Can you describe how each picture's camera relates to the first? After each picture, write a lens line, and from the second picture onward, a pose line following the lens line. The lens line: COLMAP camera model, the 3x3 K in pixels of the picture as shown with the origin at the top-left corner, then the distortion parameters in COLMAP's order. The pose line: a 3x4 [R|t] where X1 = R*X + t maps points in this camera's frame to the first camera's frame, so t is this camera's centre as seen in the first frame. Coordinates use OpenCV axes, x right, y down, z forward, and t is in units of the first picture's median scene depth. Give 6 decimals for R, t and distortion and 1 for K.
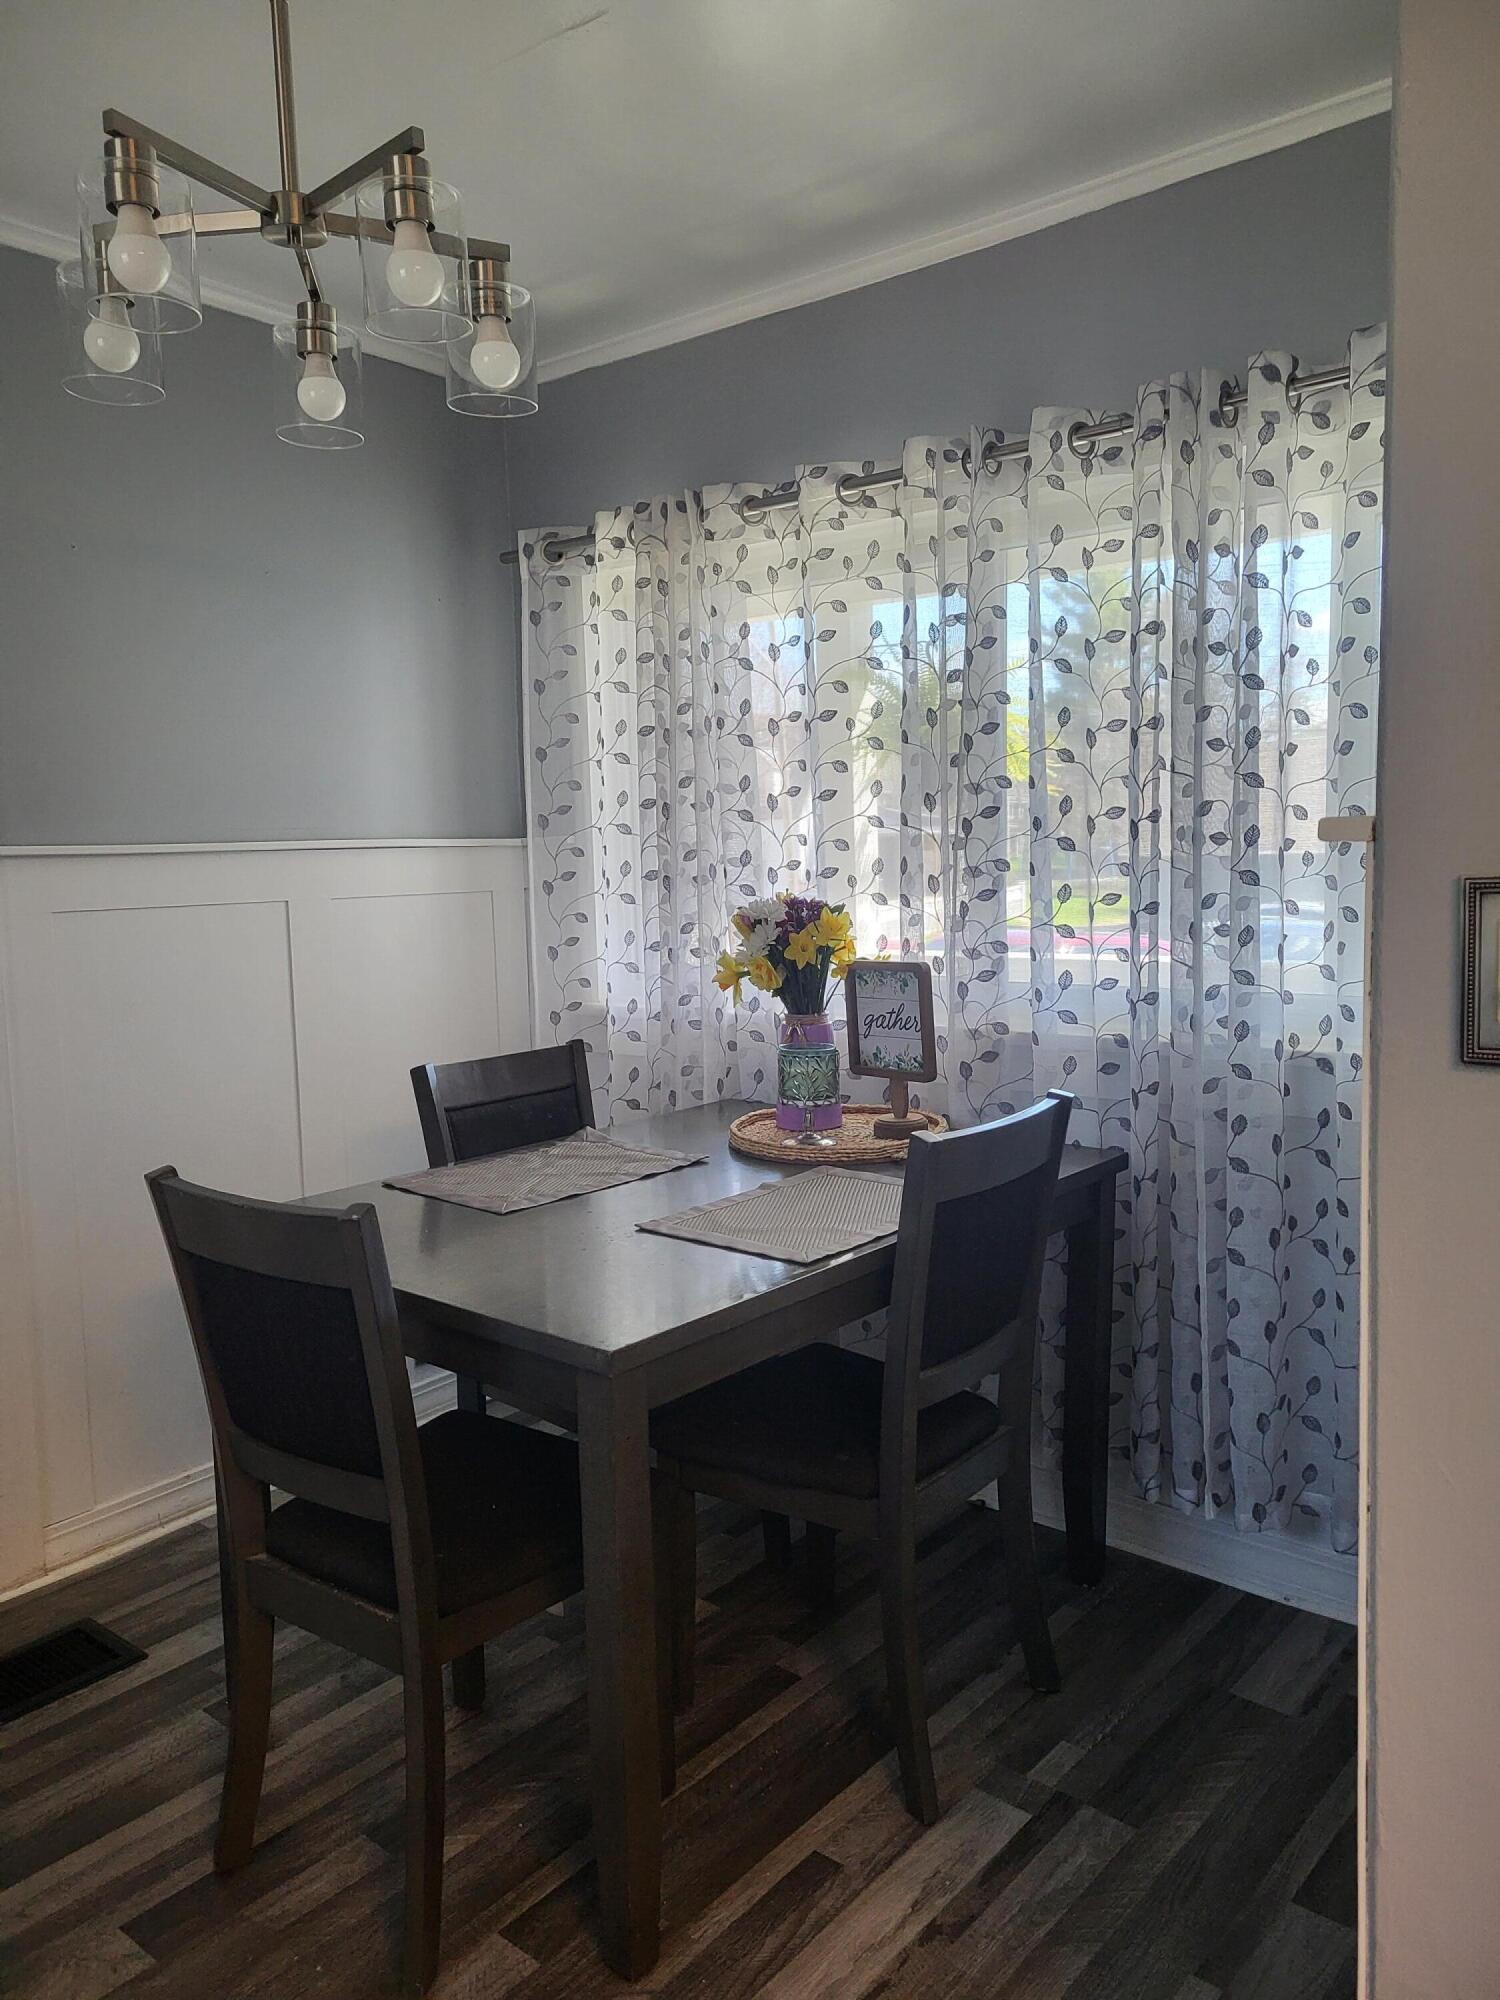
lens RADIAL K [[1507.6, 0, 747.6], [0, 1507.6, 991.7], [0, 0, 1]] dist [0.069152, -0.048561]
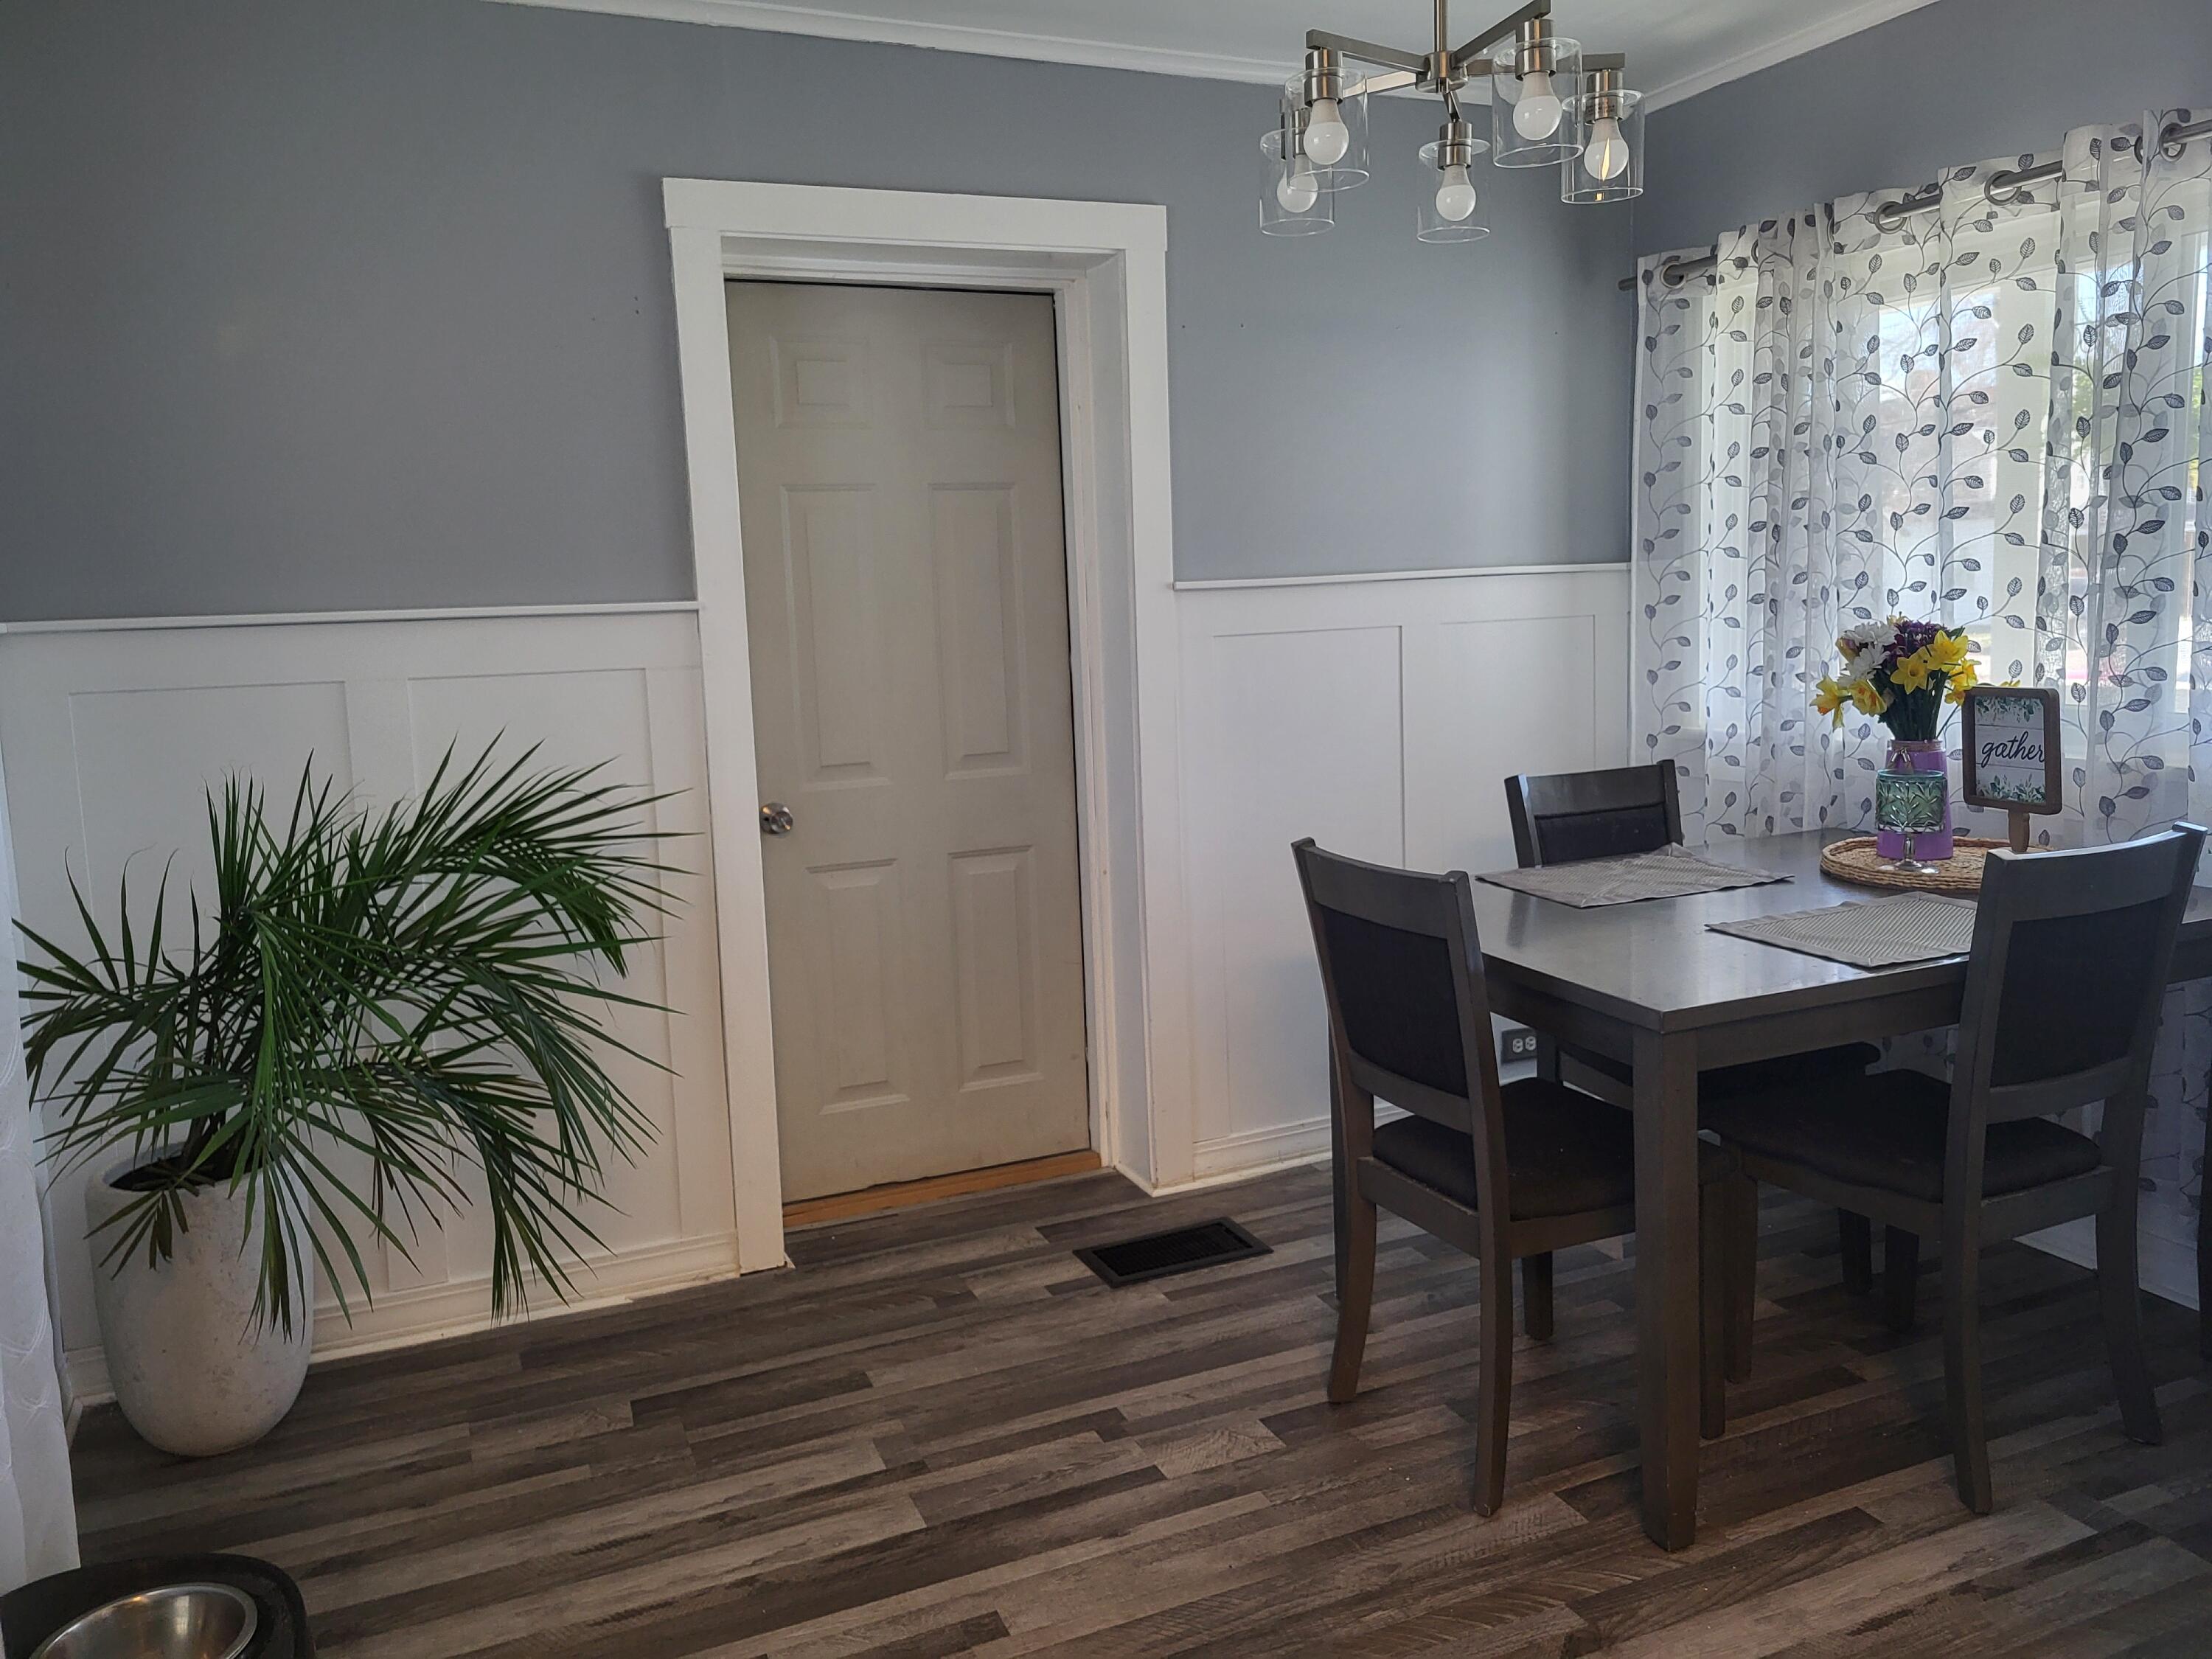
lens RADIAL K [[1667.4, 0, 1115.1], [0, 1667.4, 816.7], [0, 0, 1]] dist [0.069152, -0.048561]
pose [[0.897979, 0.050970, -0.437077, 0.061141], [-0.026285, 0.997708, 0.062345, 0.010593], [0.439254, -0.044496, 0.897261, -0.238498]]
